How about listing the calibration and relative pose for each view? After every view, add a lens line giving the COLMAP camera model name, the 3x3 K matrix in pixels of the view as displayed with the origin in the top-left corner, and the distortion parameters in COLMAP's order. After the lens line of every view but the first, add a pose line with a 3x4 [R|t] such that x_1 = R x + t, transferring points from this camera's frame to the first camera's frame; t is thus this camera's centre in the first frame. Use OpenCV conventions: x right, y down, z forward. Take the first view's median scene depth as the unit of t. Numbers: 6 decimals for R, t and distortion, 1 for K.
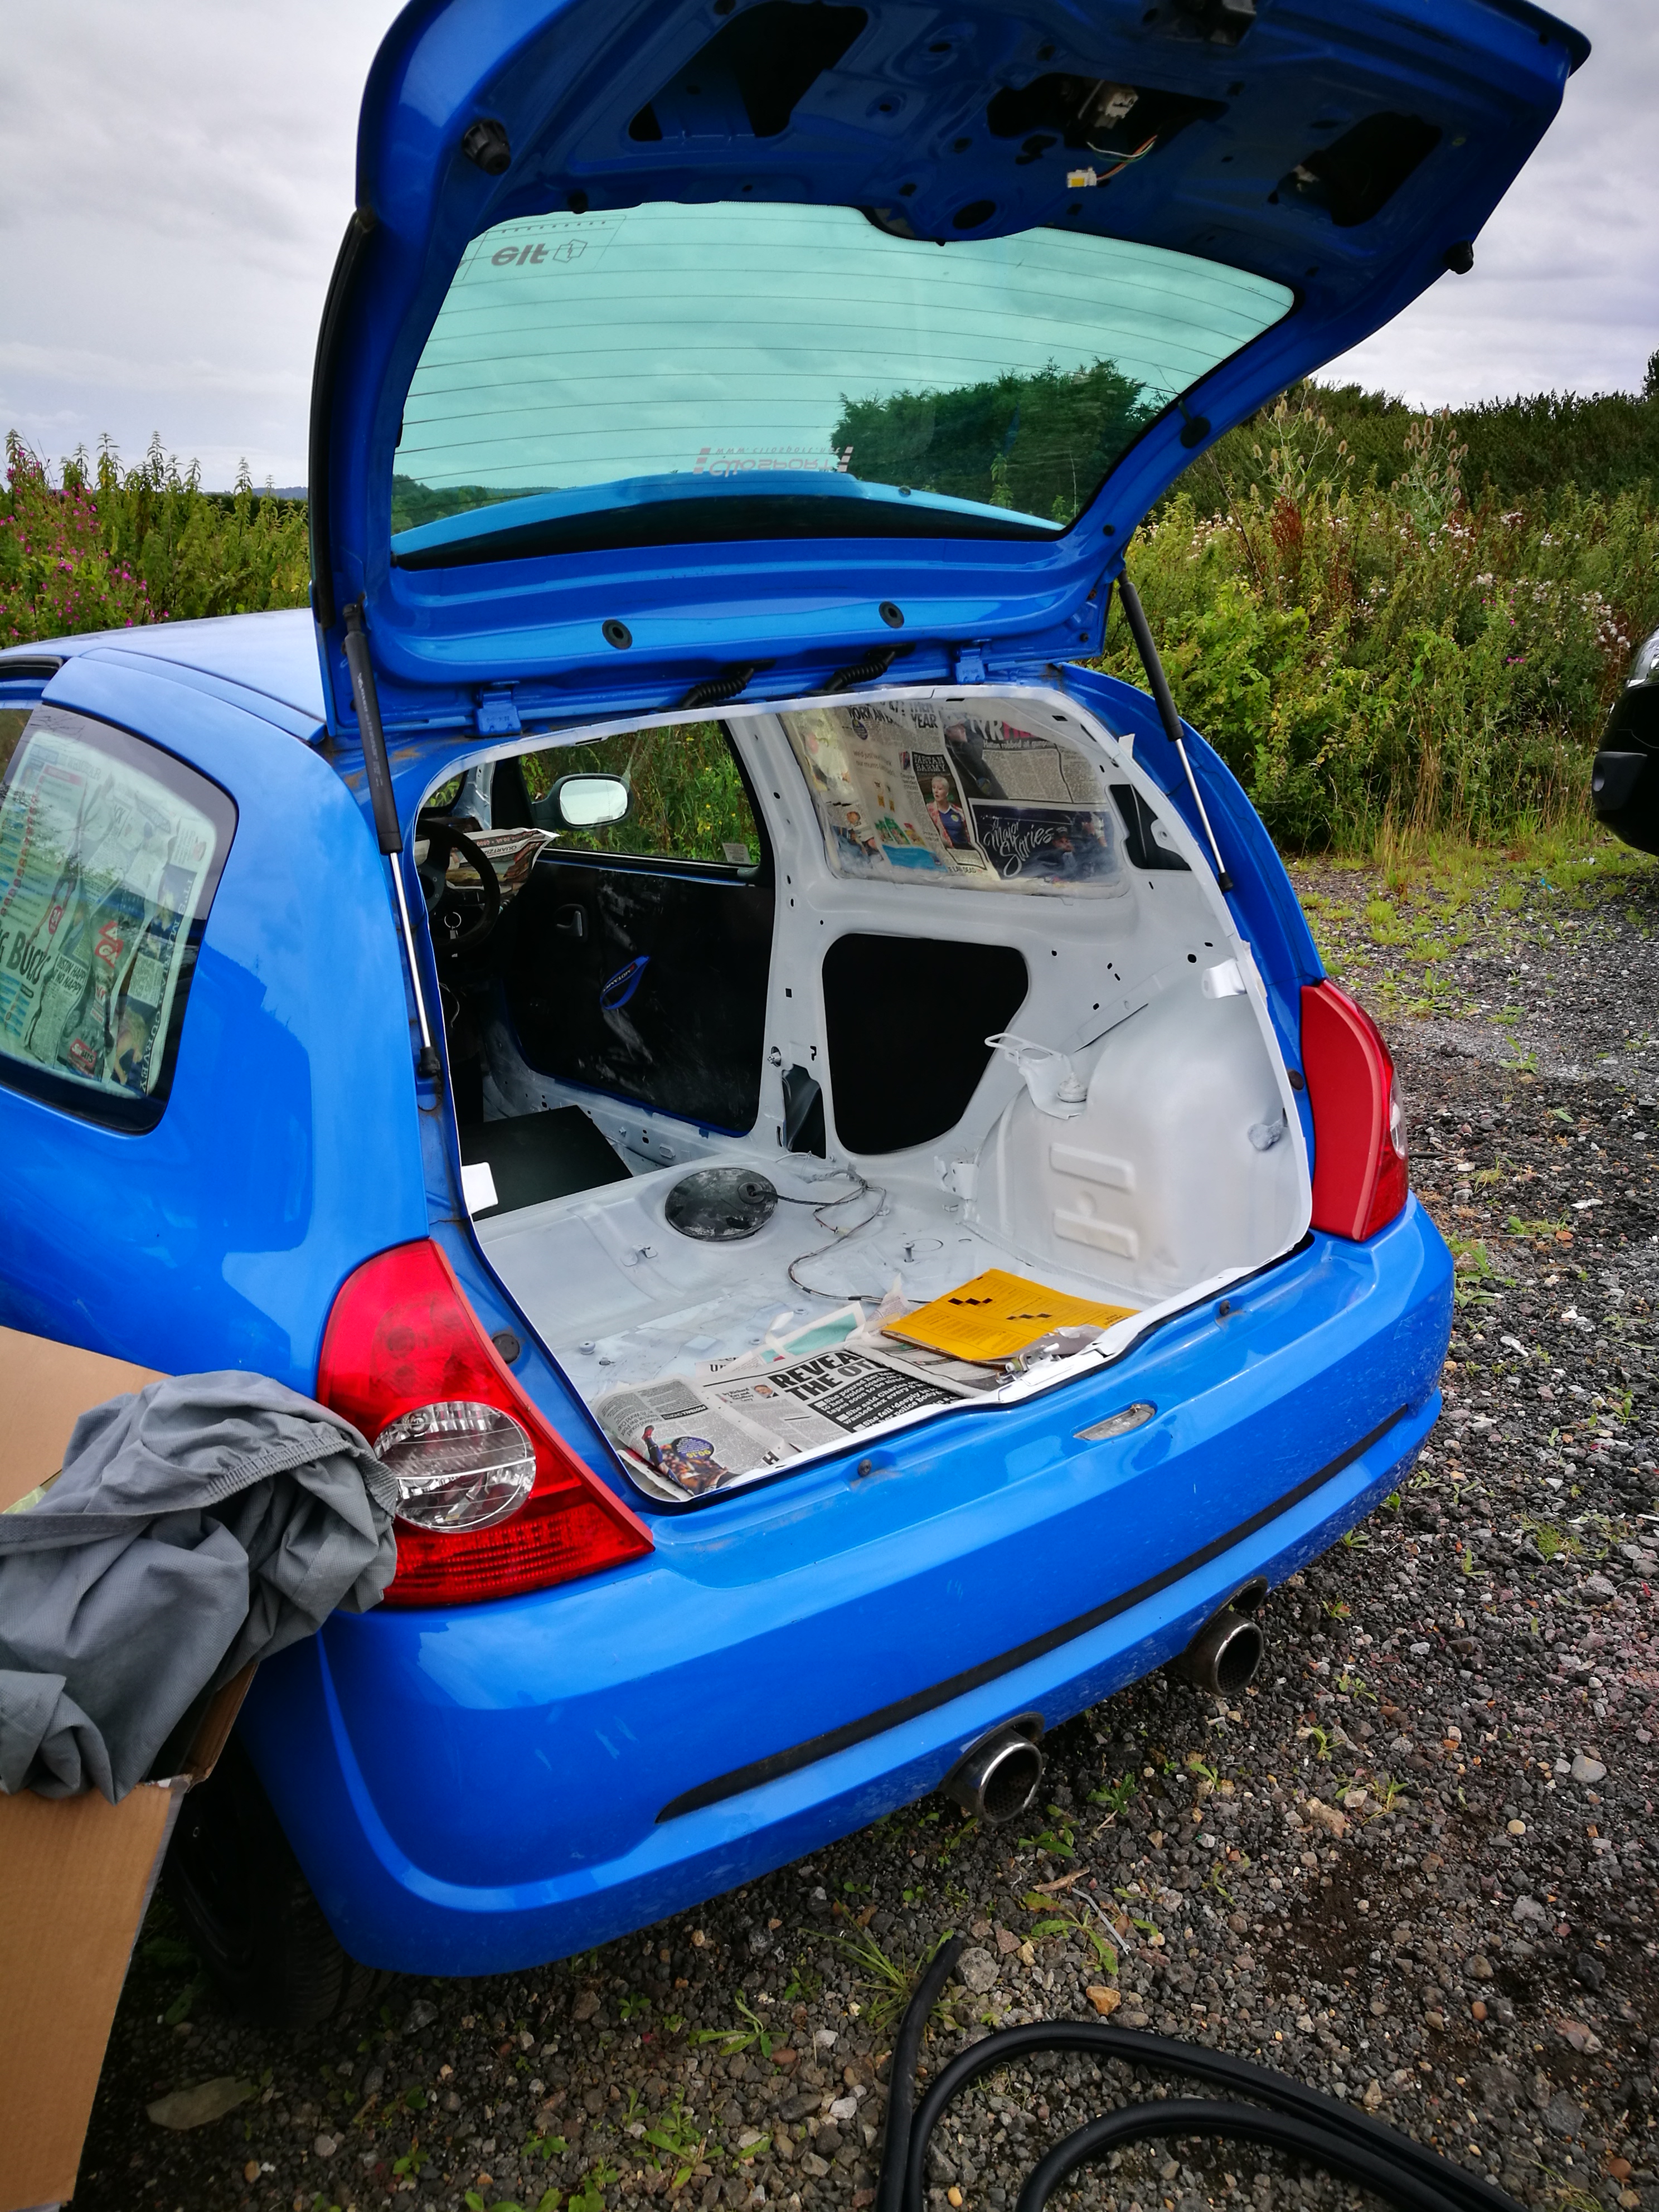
lens RADIAL K [[1776.6, 0, 833.6], [0, 1776.6, 1118.7], [0, 0, 1]] dist [0.045457, -0.019457]
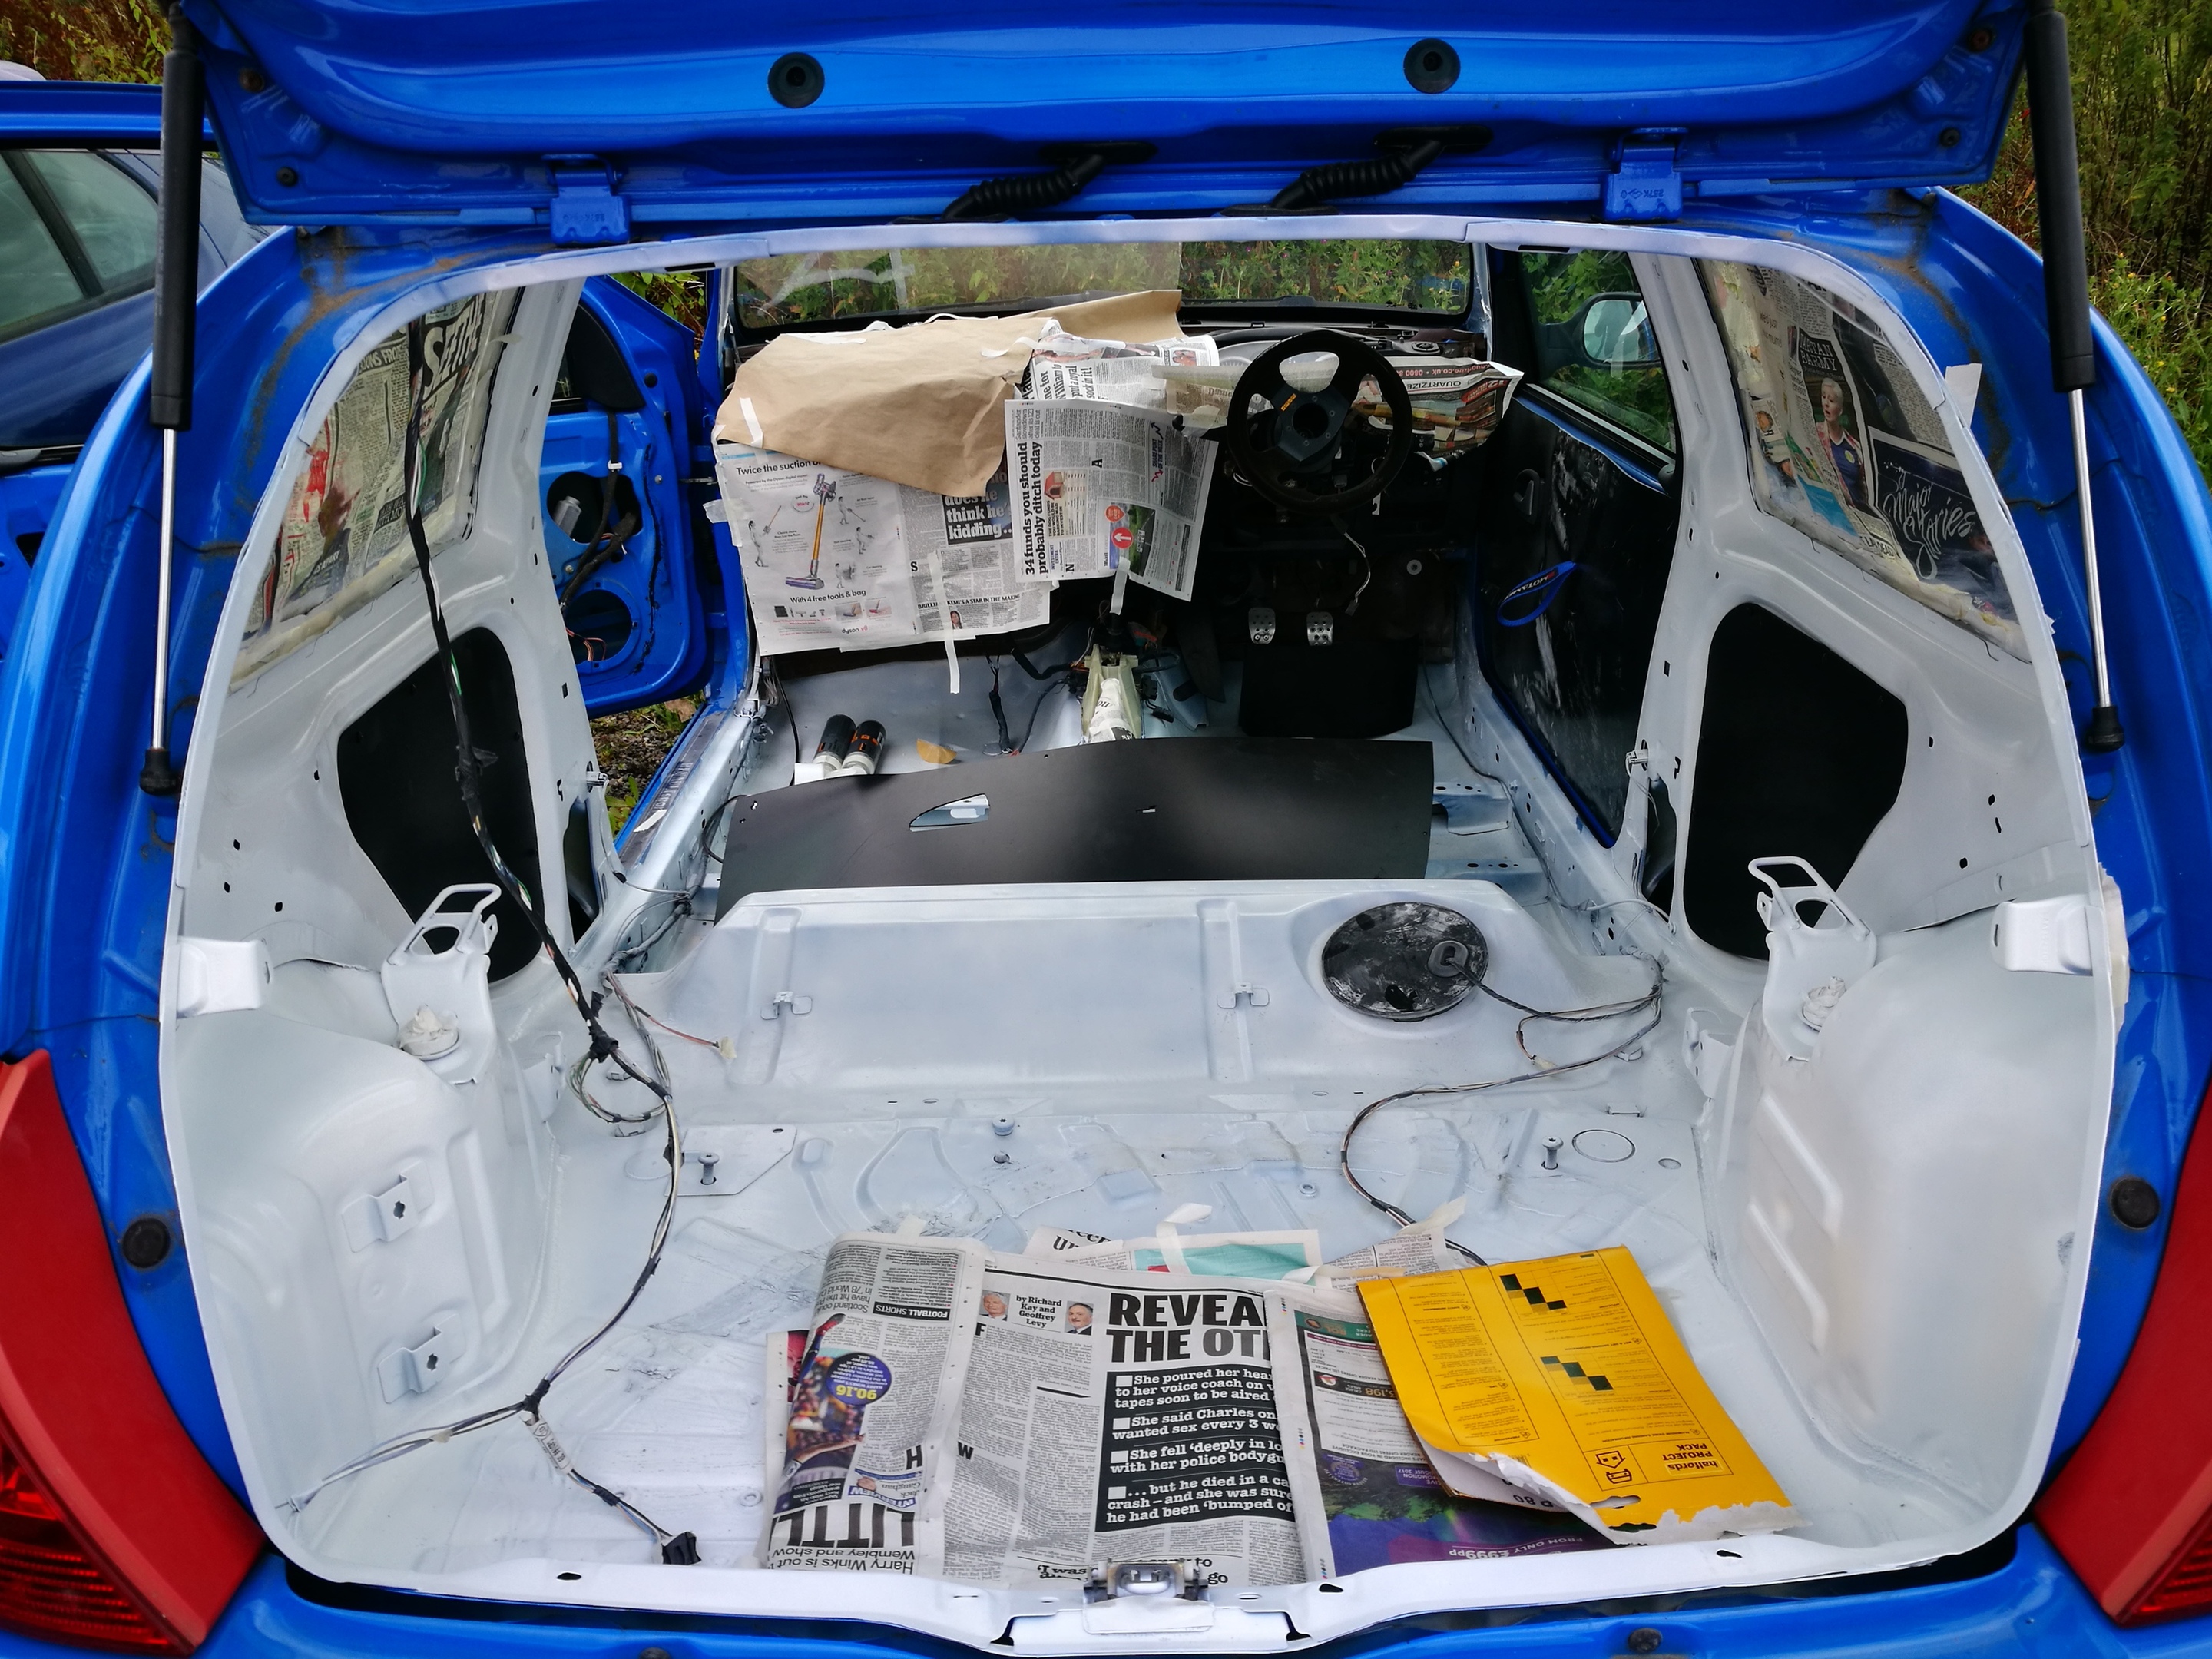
lens RADIAL K [[1776.6, 0, 1102.4], [0, 1776.6, 809.1], [0, 0, 1]] dist [0.045457, -0.019457]
pose [[0.782097, 0.273641, -0.559862, 0.231401], [-0.203041, 0.961301, 0.186213, -0.120750], [0.589151, -0.031962, 0.807391, 0.407951]]
